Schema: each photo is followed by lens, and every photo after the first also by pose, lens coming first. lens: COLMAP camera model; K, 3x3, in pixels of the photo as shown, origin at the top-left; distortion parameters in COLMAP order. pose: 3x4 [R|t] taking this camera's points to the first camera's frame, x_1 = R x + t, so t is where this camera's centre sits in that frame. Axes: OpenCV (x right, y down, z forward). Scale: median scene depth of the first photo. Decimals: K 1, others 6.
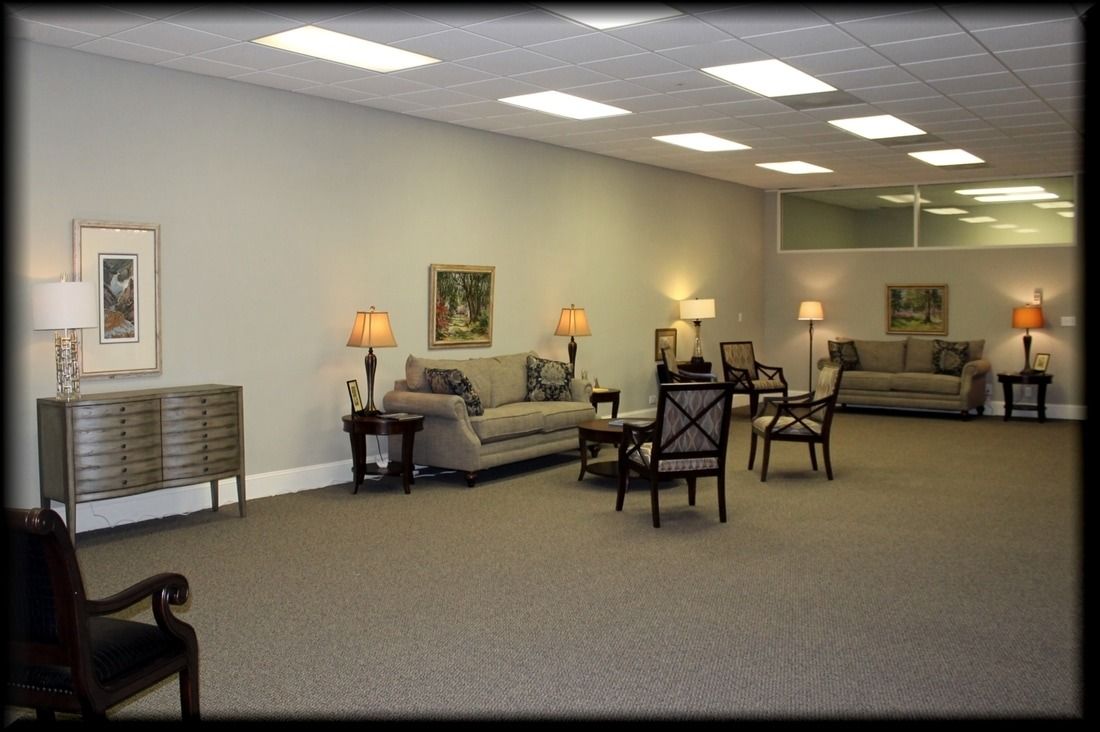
lens RADIAL K [[969.6, 0, 545.0], [0, 969.6, 355.3], [0, 0, 1]] dist [-0.091793, 0.056896]
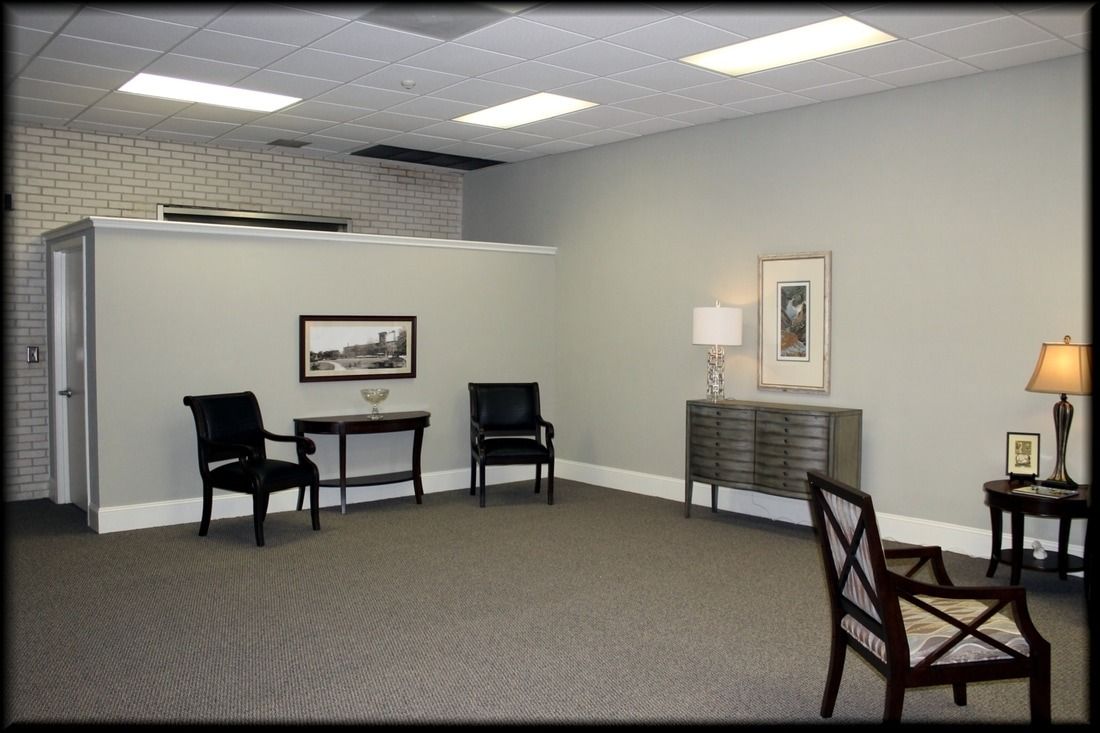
lens RADIAL K [[969.6, 0, 551.2], [0, 969.6, 370.2], [0, 0, 1]] dist [-0.091793, 0.056896]
pose [[-0.193751, 0.048836, -0.979834, 0.485711], [-0.065318, 0.995902, 0.062553, -0.036768], [0.978874, 0.076120, -0.189768, 0.632776]]
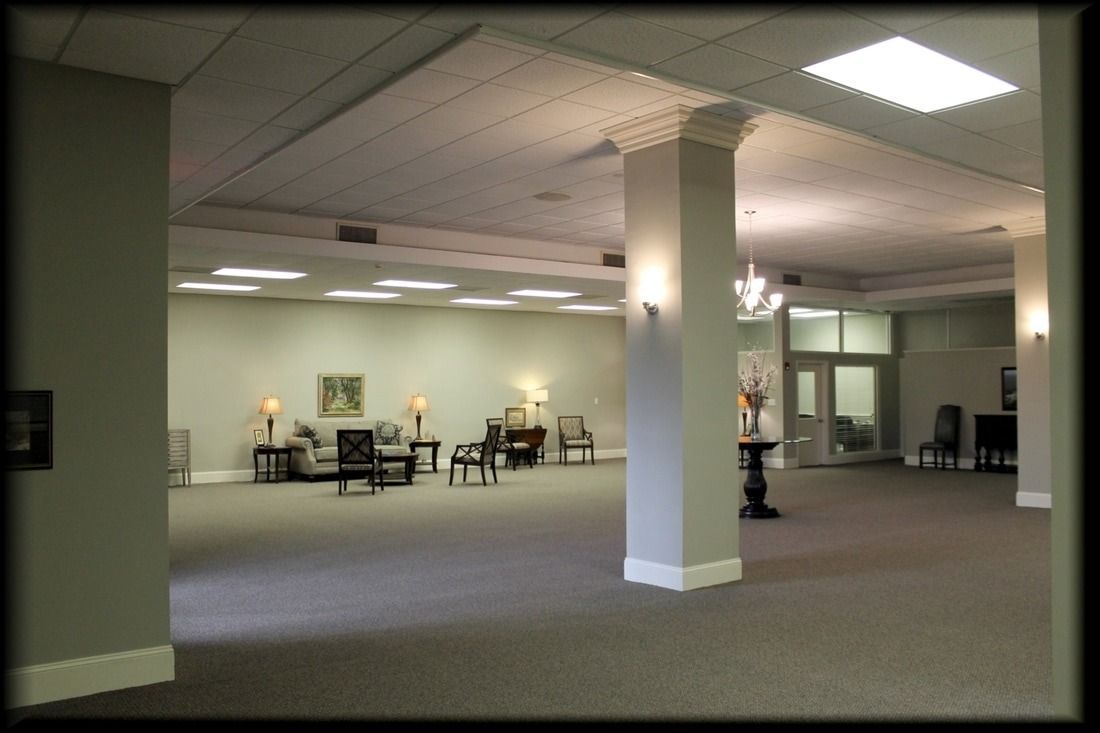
lens RADIAL K [[969.6, 0, 559.7], [0, 969.6, 370.7], [0, 0, 1]] dist [-0.091793, 0.056896]
pose [[0.958436, -0.009043, -0.285165, 0.852406], [-0.010778, 0.997637, -0.067860, 0.026317], [0.285104, 0.068112, 0.956073, -0.694667]]
